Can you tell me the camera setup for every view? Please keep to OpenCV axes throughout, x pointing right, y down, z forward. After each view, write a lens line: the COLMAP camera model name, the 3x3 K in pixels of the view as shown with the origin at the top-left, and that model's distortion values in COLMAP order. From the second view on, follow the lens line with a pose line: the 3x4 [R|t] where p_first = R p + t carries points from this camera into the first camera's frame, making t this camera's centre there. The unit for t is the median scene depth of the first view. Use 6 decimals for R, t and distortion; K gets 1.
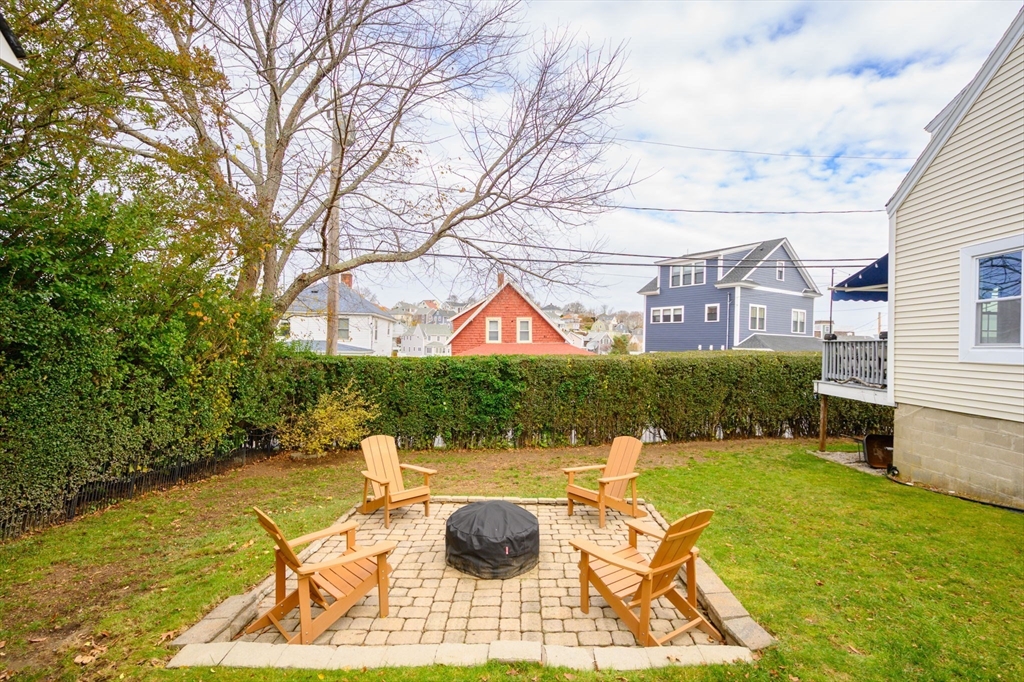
lens RADIAL K [[472.4, 0, 513.2], [0, 472.4, 344.2], [0, 0, 1]] dist [0.000421, -0.000077]
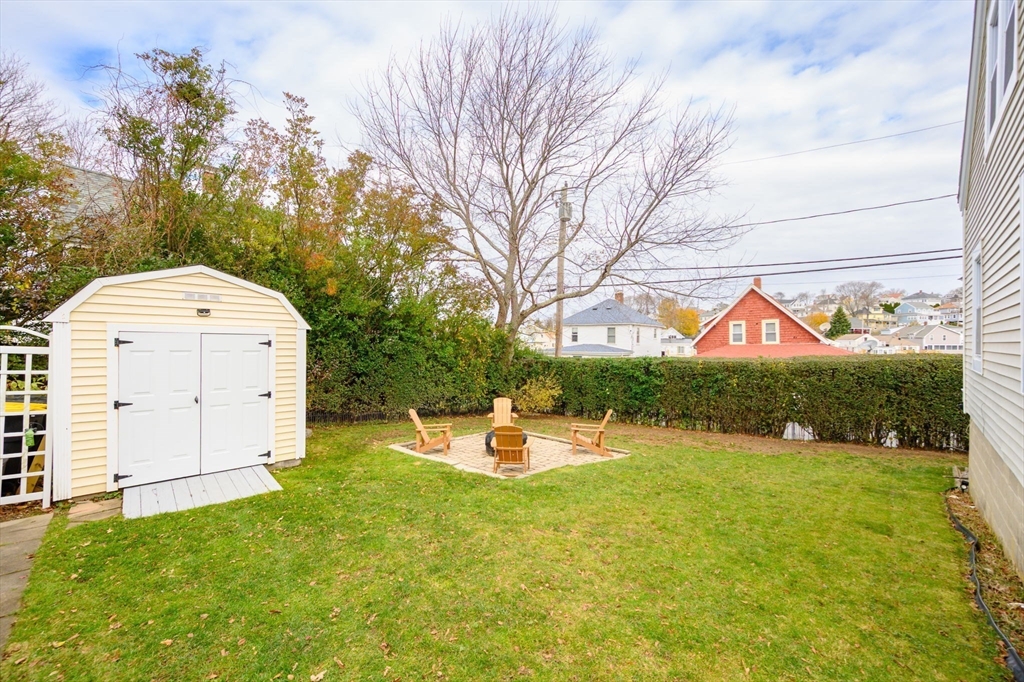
lens RADIAL K [[427.2, 0, 512.1], [0, 427.2, 344.2], [0, 0, 1]] dist [-0.002359, 0.000182]
pose [[0.727468, -0.012424, -0.686029, 0.505902], [0.014723, 0.999888, -0.002495, -0.016267], [0.685983, -0.008285, 0.727570, -0.157495]]
